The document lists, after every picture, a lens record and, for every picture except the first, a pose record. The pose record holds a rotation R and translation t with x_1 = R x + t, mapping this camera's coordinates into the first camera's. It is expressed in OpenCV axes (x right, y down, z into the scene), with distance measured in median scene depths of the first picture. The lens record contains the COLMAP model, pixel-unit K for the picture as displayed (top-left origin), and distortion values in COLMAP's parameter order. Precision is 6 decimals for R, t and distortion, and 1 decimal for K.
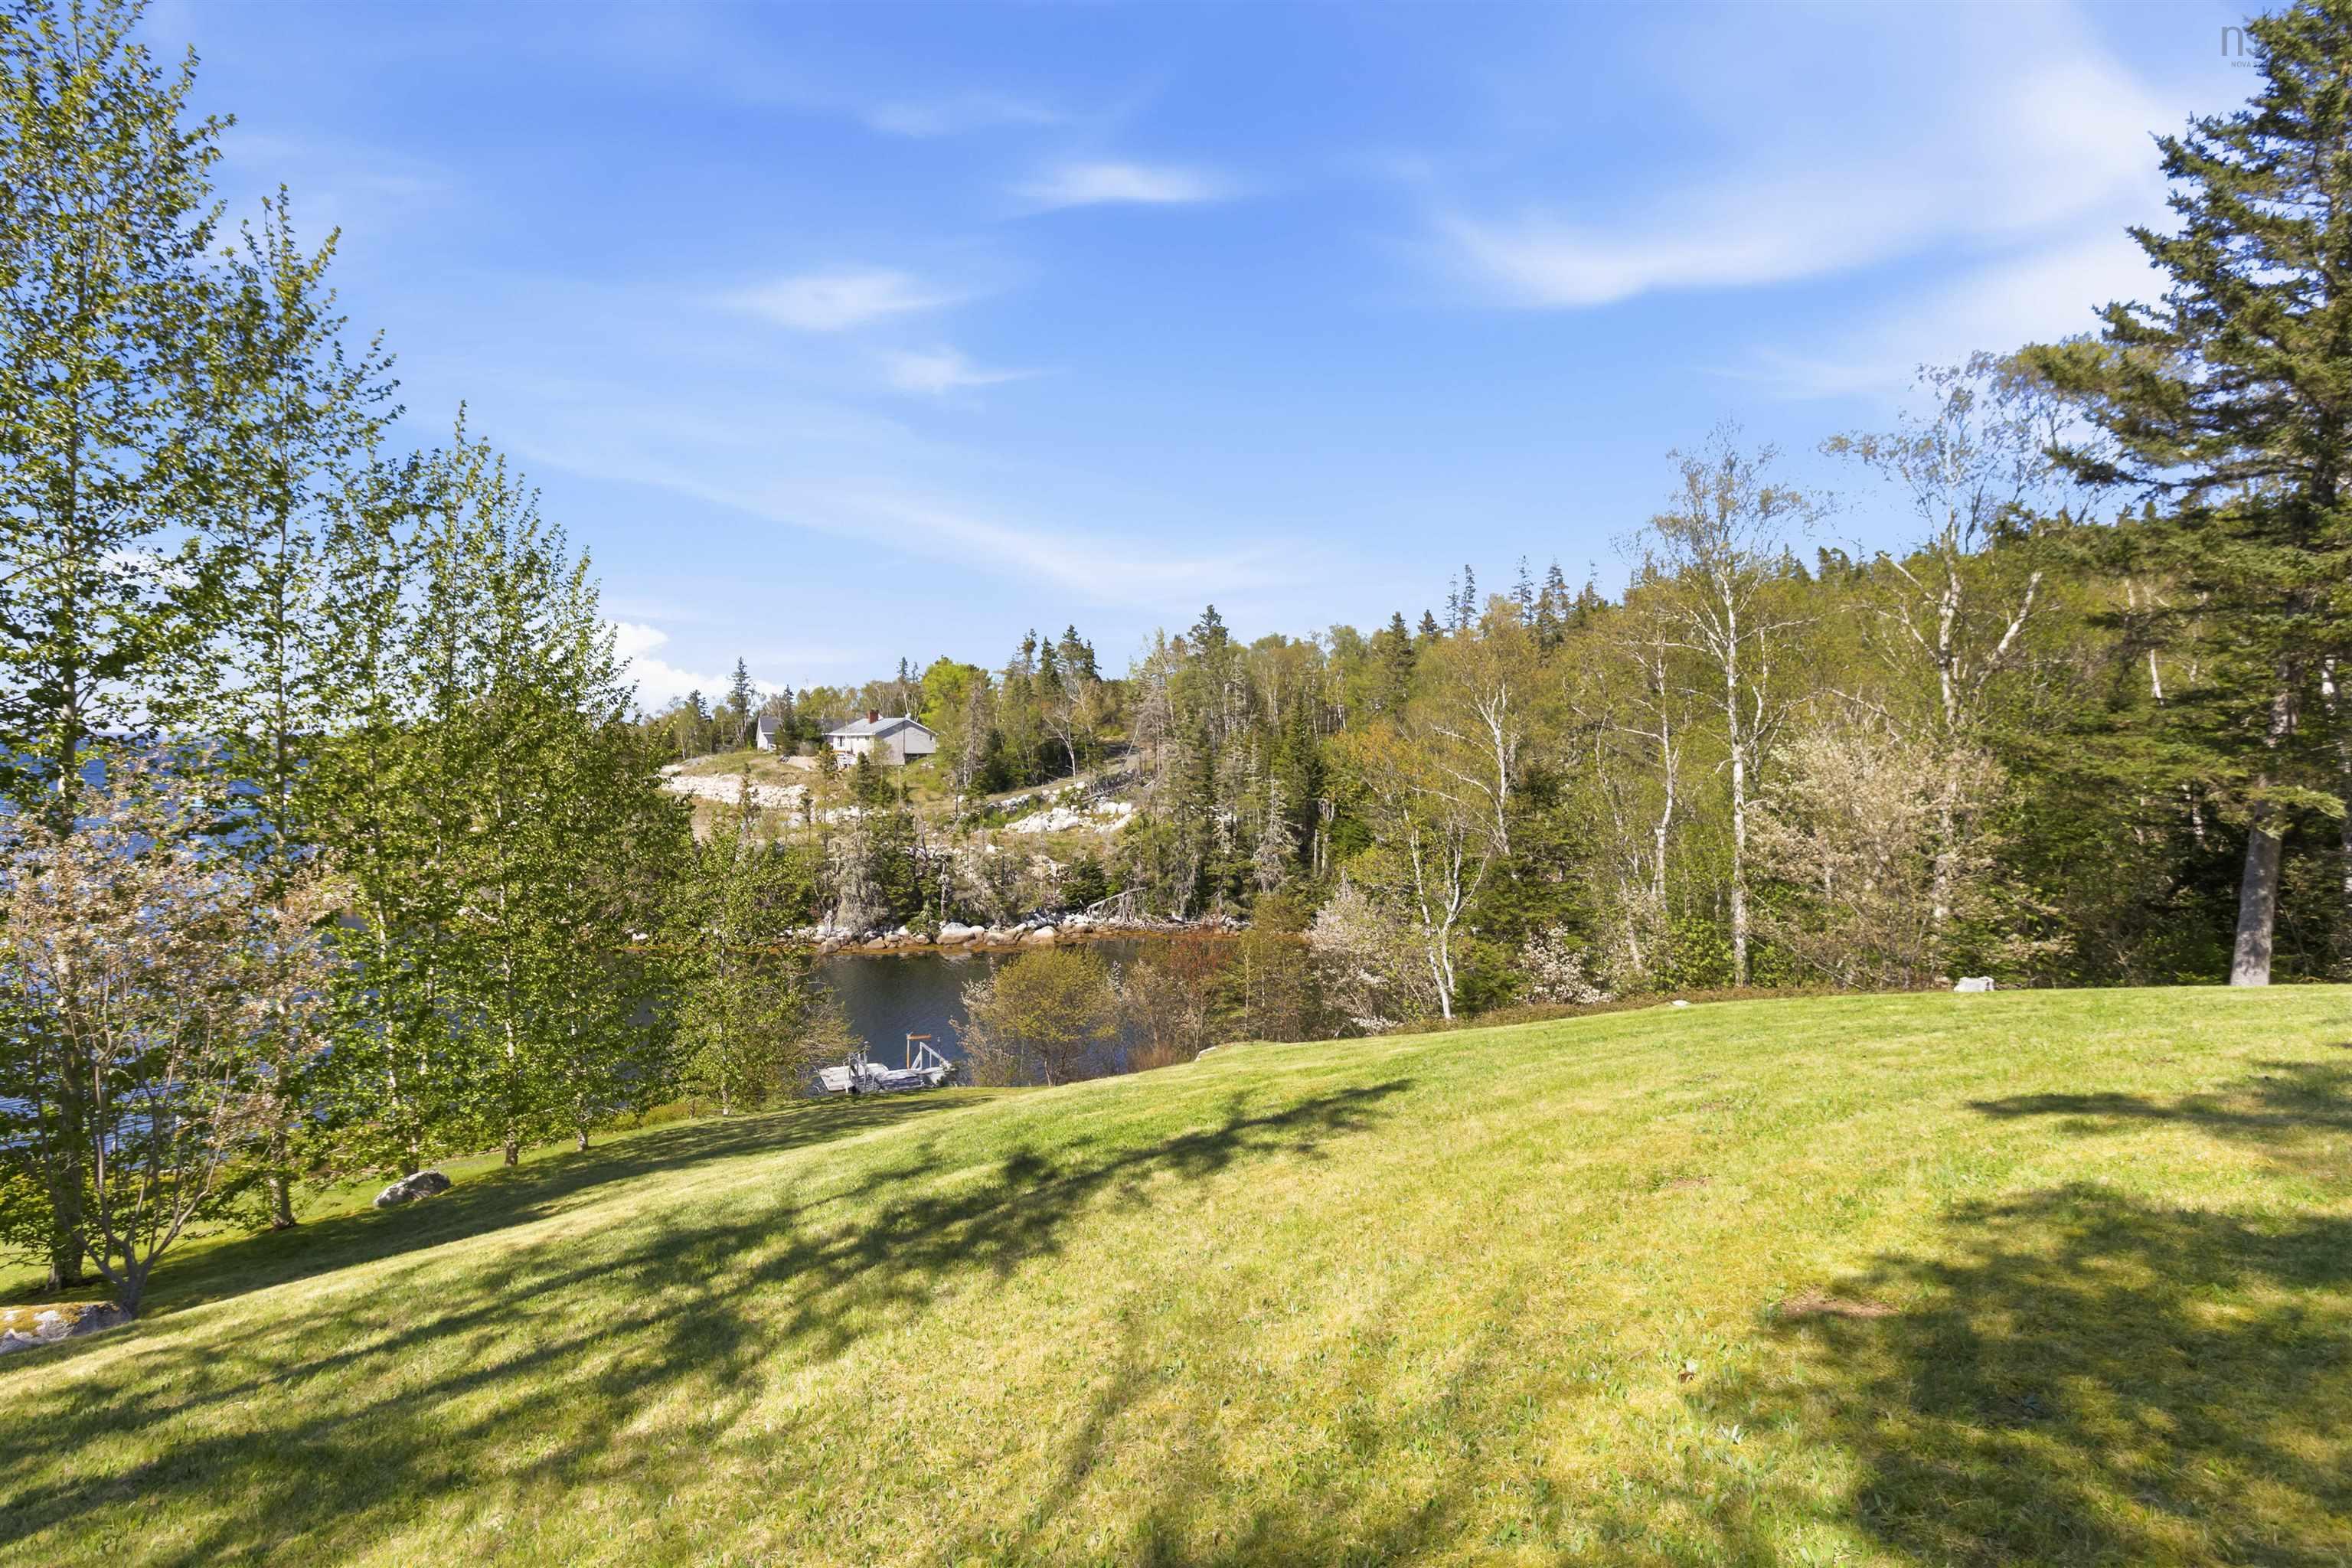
lens RADIAL K [[1189.8, 0, 1176.0], [0, 1189.8, 784.0], [0, 0, 1]] dist [0.001172, 0.000101]
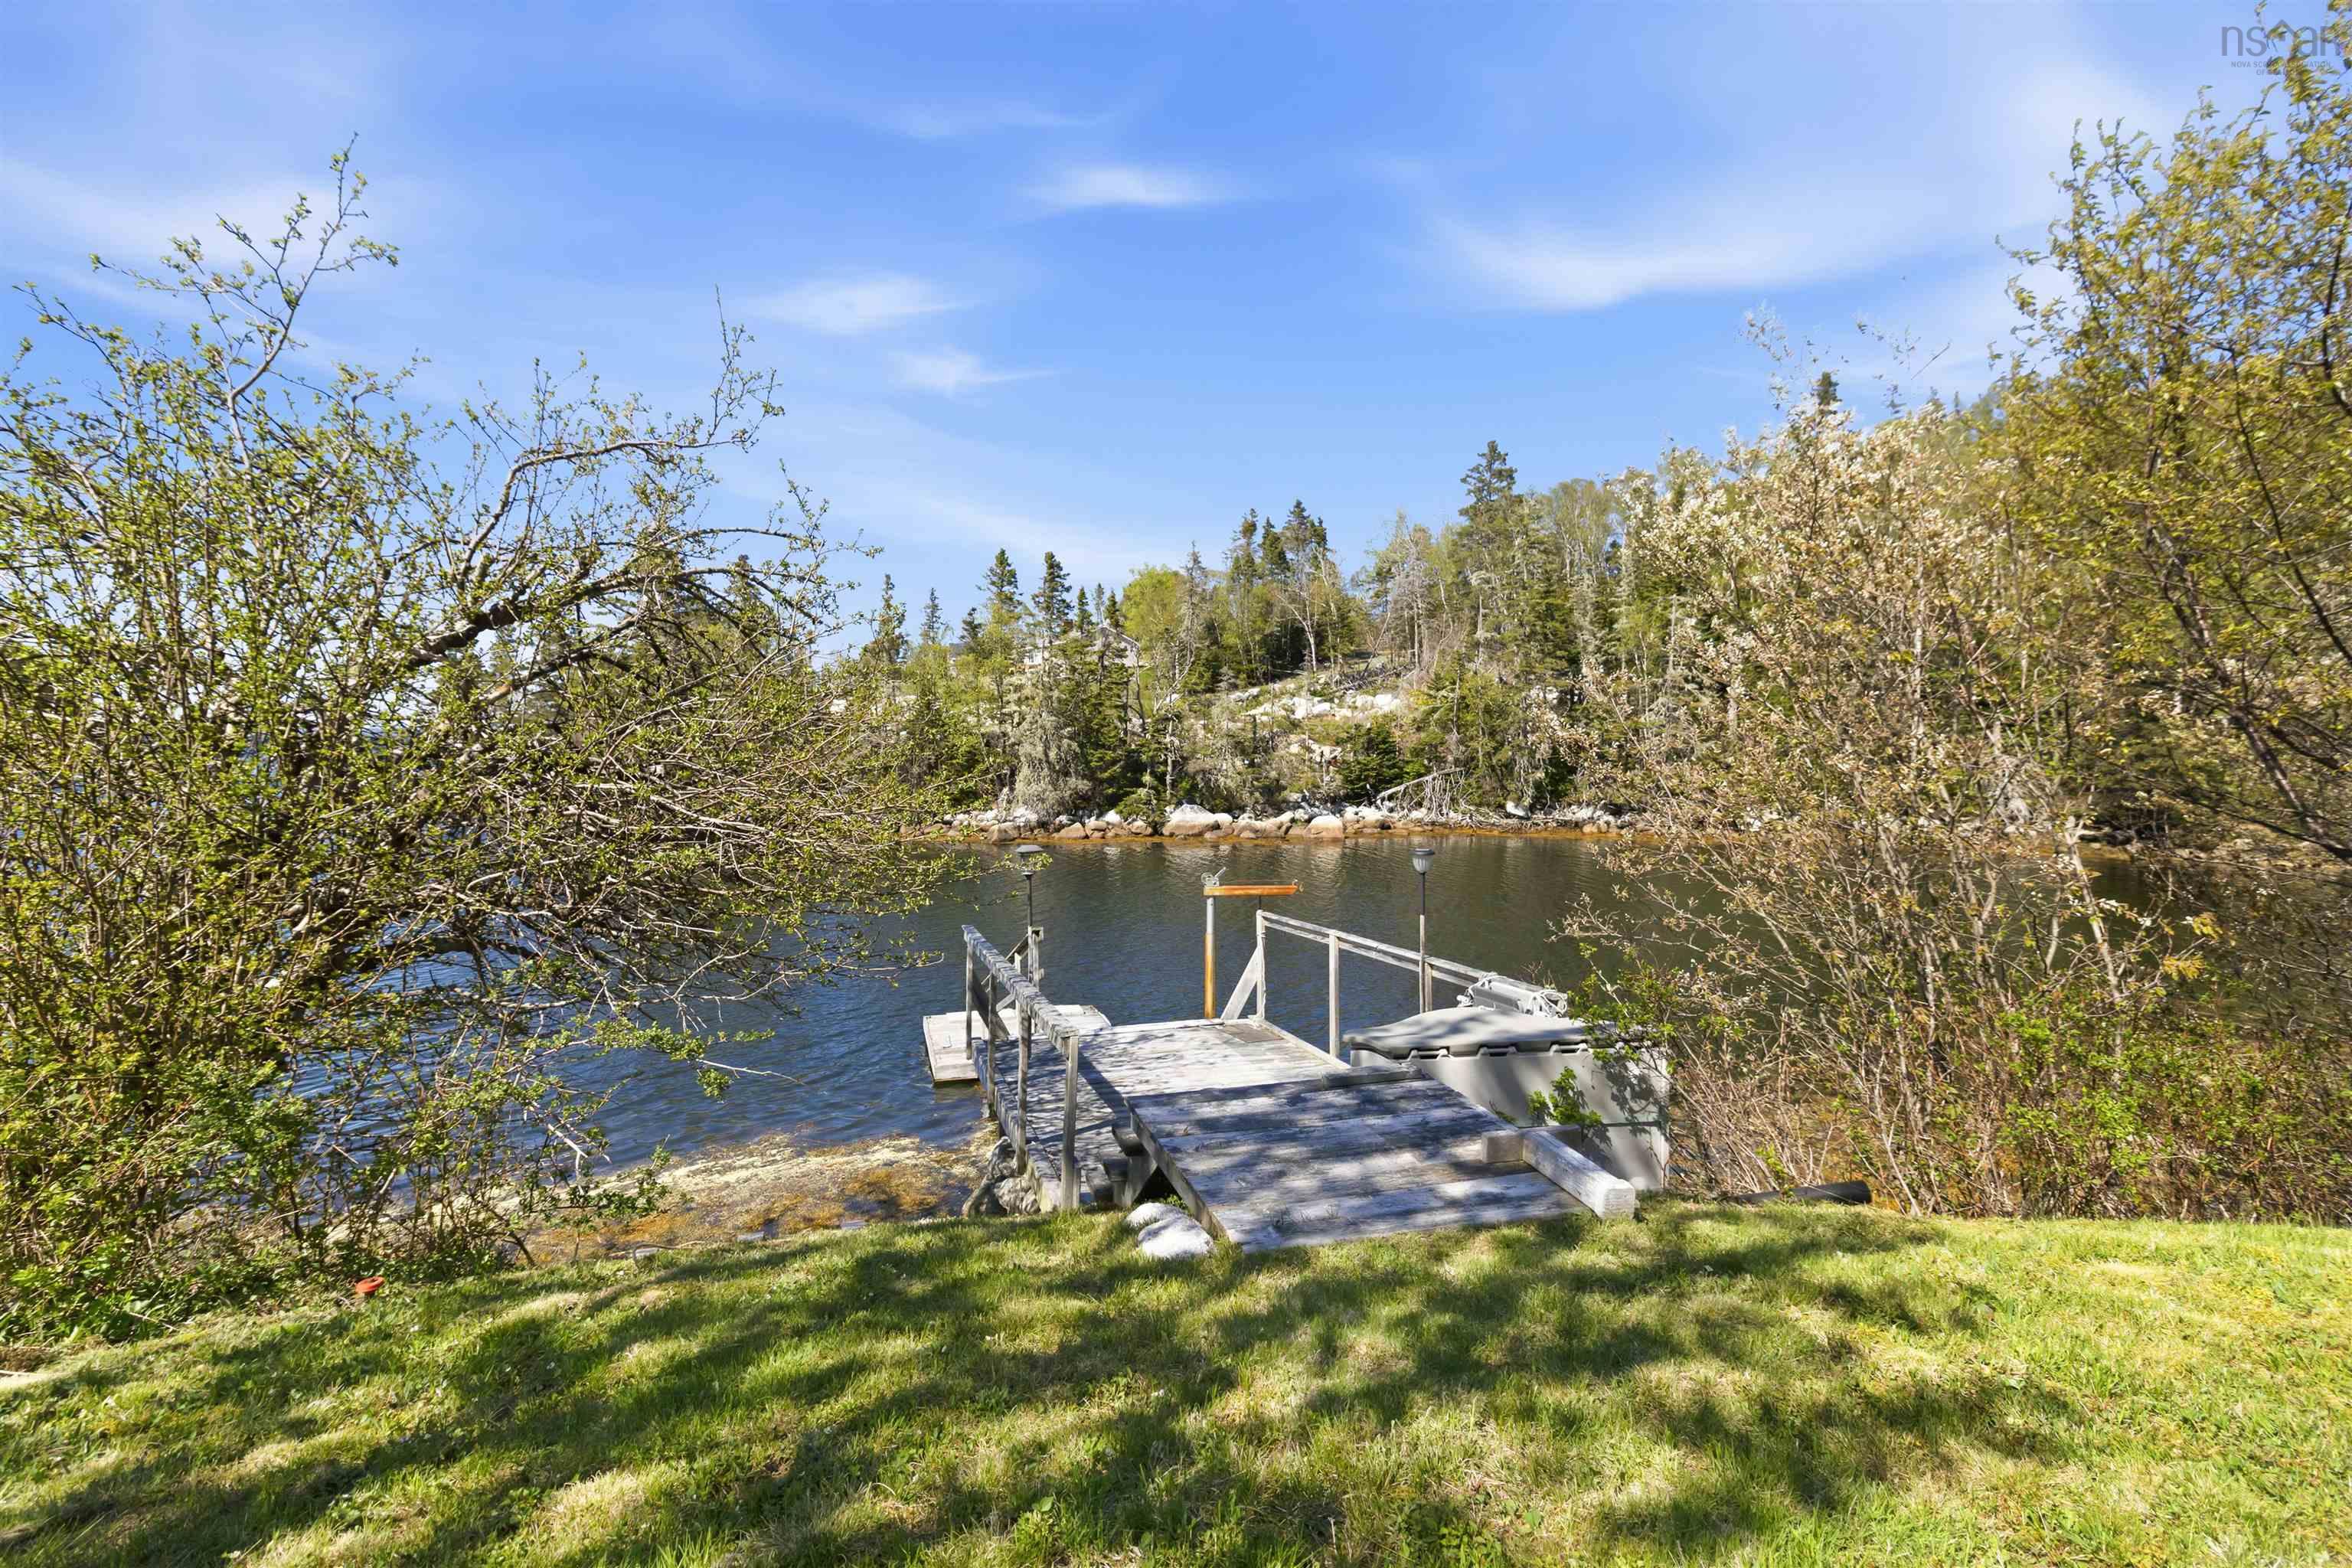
lens RADIAL K [[1109.3, 0, 1176.0], [0, 1109.3, 784.0], [0, 0, 1]] dist [0.011433, -0.000102]
pose [[0.989021, -0.000710, -0.147774, -0.099312], [0.001863, 0.999969, 0.007668, 0.096851], [0.147764, -0.007859, 0.988991, 0.381078]]
